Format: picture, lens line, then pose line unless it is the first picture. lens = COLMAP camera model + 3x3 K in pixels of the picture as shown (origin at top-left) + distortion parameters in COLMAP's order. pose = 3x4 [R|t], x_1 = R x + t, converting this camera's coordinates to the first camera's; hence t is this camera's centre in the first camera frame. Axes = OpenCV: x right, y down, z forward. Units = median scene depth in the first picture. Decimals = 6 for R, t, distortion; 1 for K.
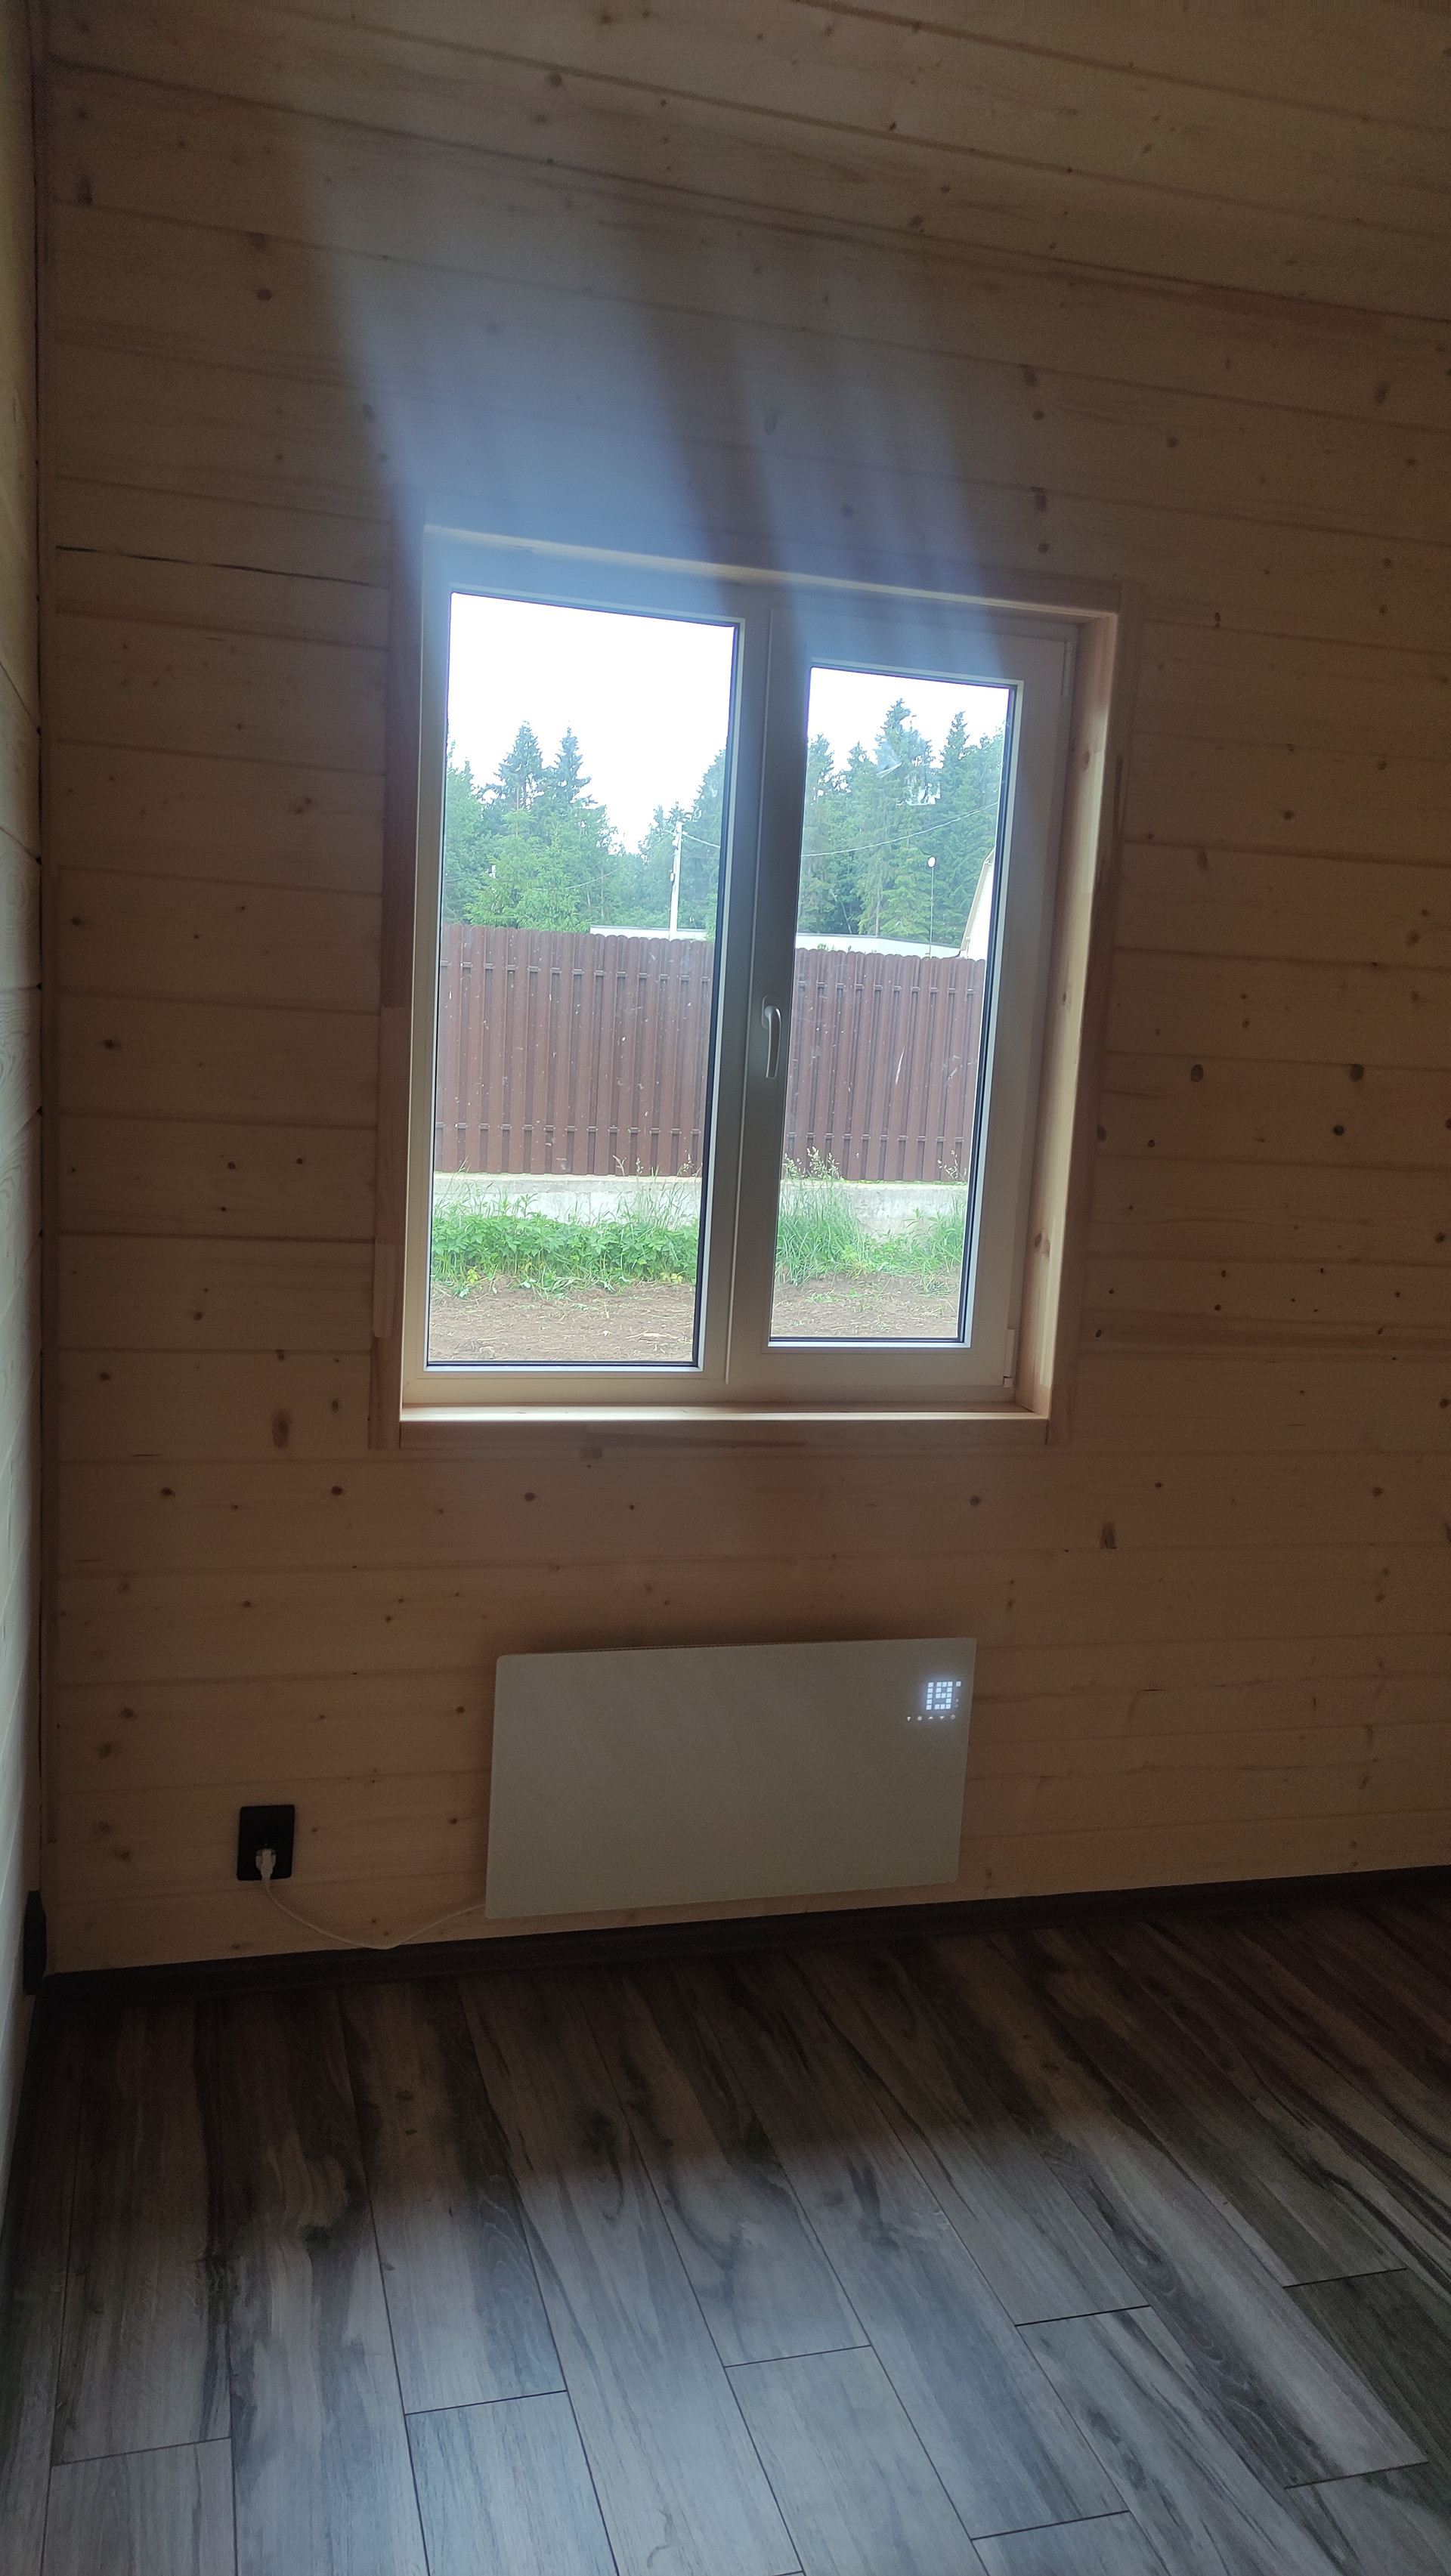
lens RADIAL K [[1889.9, 0, 725.5], [0, 1889.9, 1288.0], [0, 0, 1]] dist [0.060706, -0.052884]
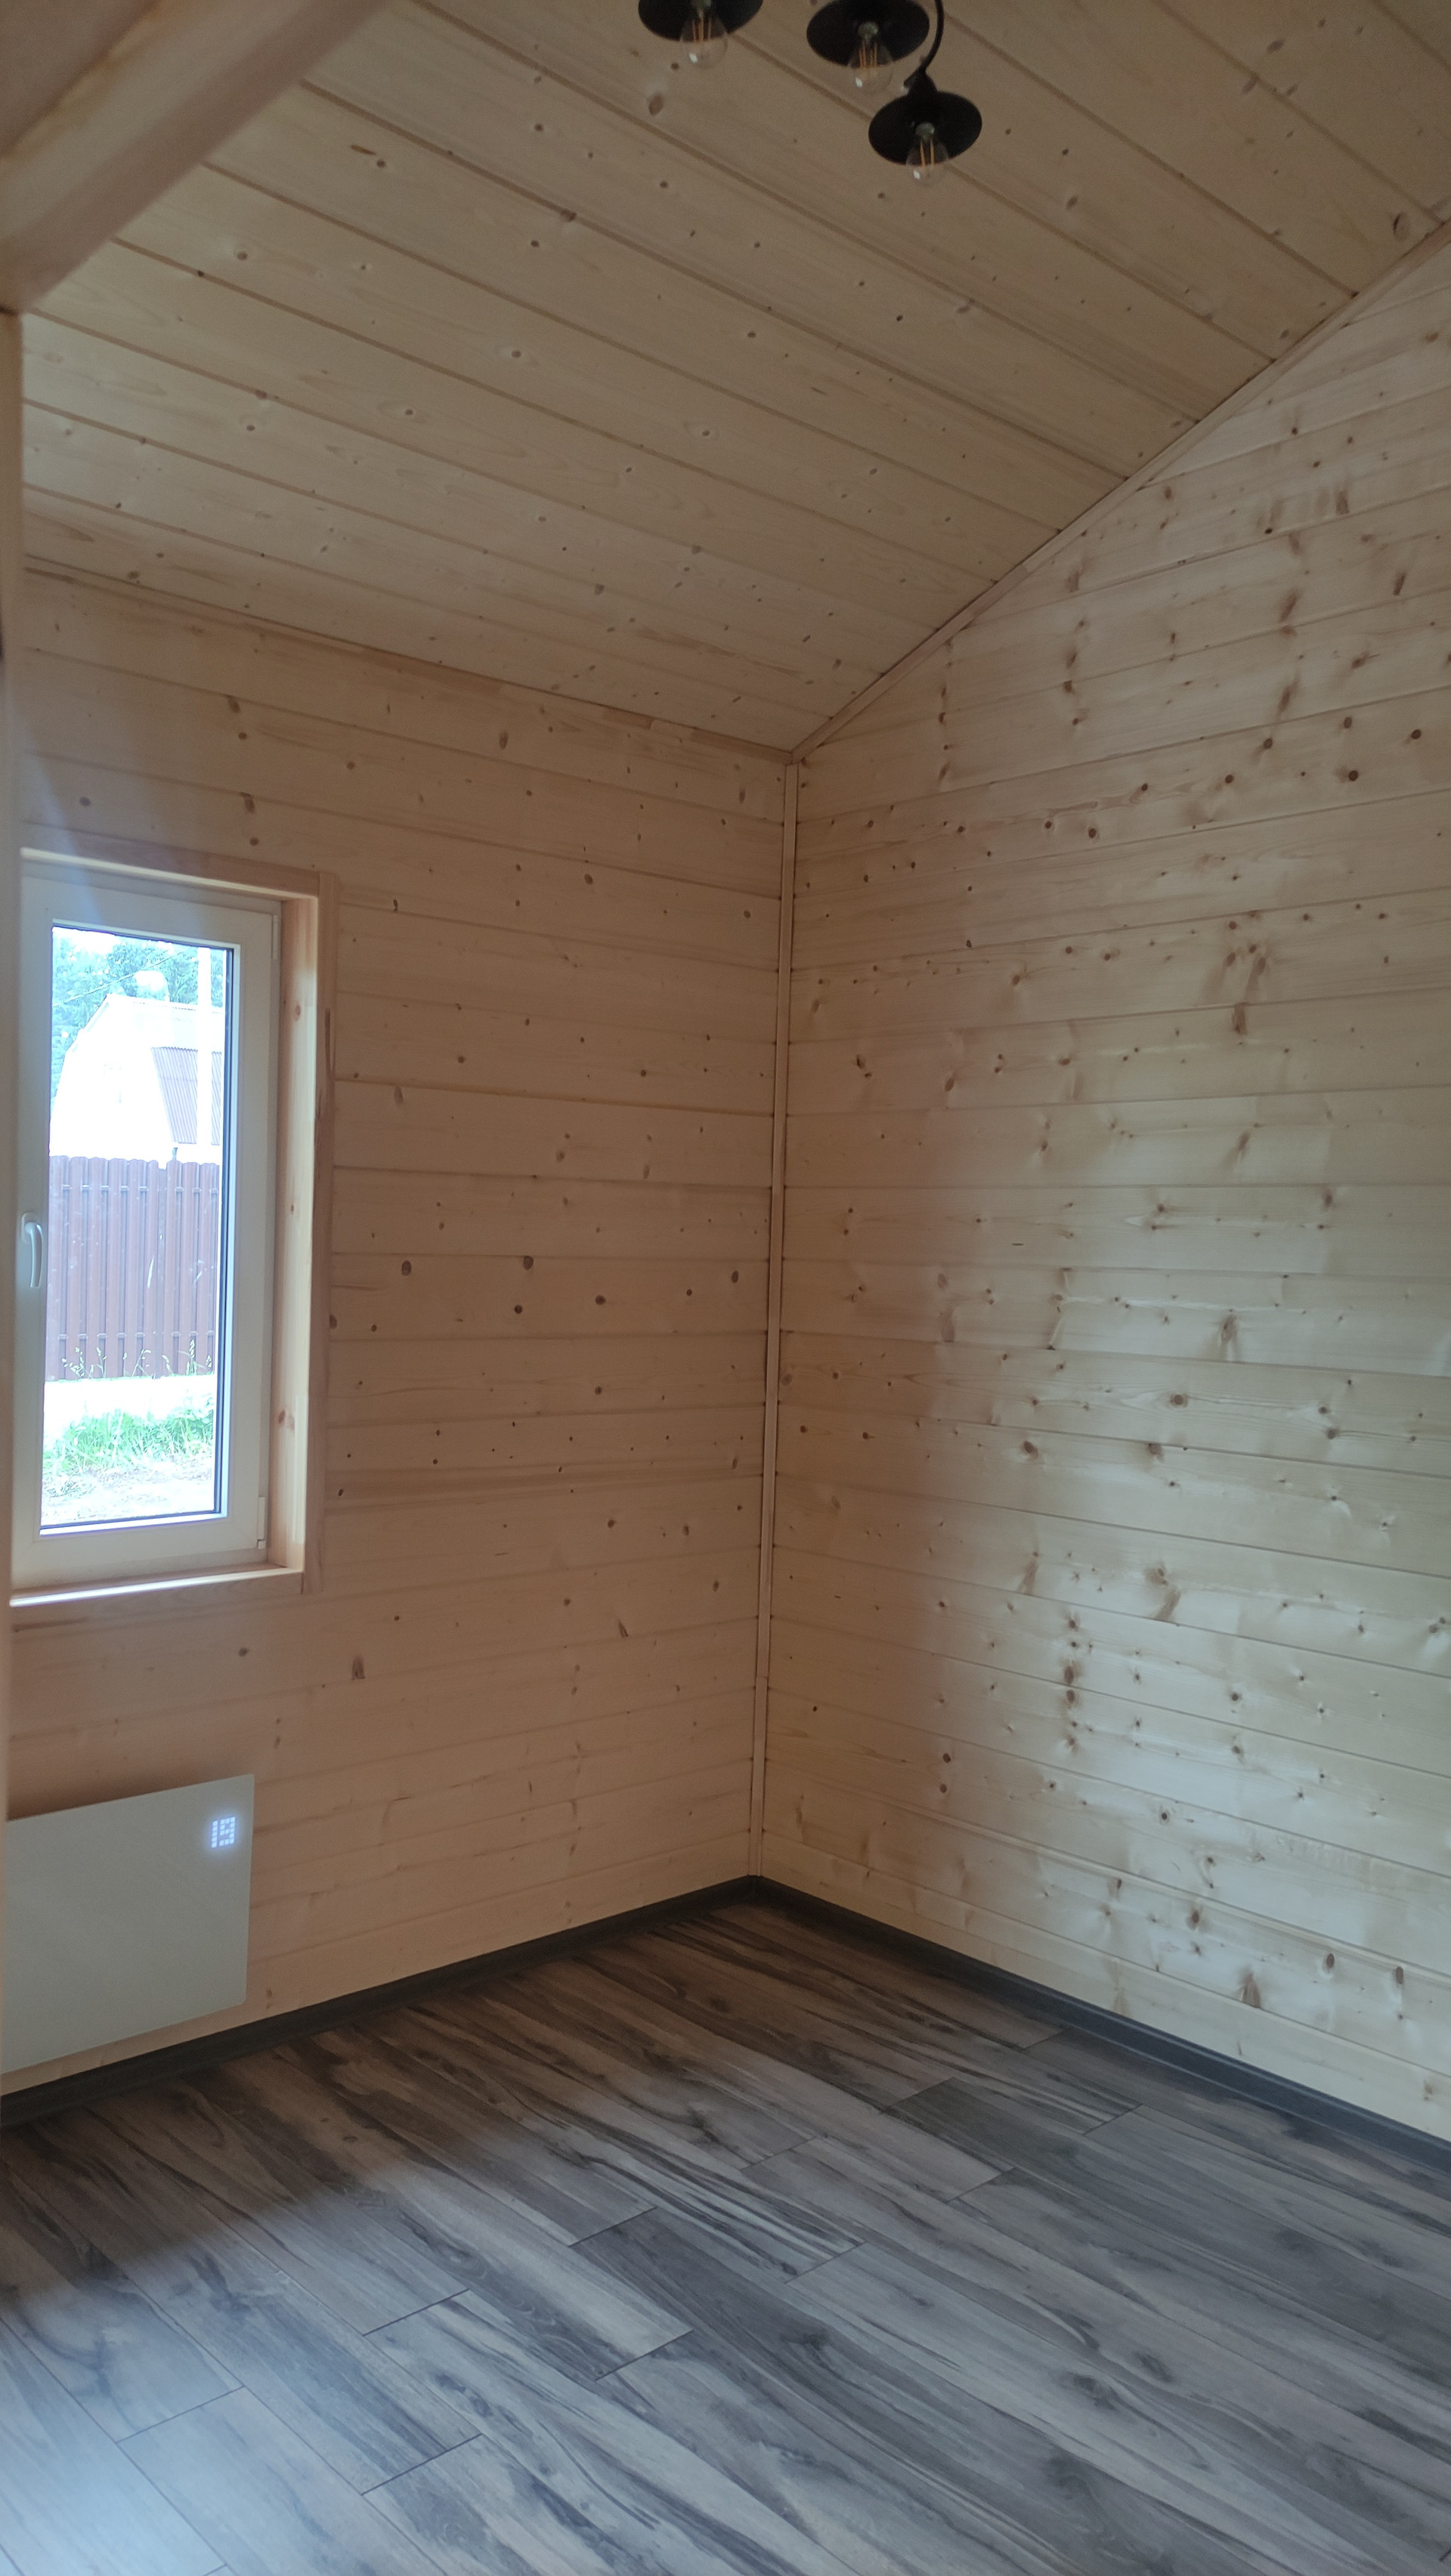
lens RADIAL K [[1889.9, 0, 725.5], [0, 1889.9, 1288.0], [0, 0, 1]] dist [0.060706, -0.052884]
pose [[0.892145, -0.043551, 0.449644, -0.123329], [0.087188, 0.993228, -0.076791, 0.010394], [-0.443255, 0.107713, 0.889901, -0.174745]]
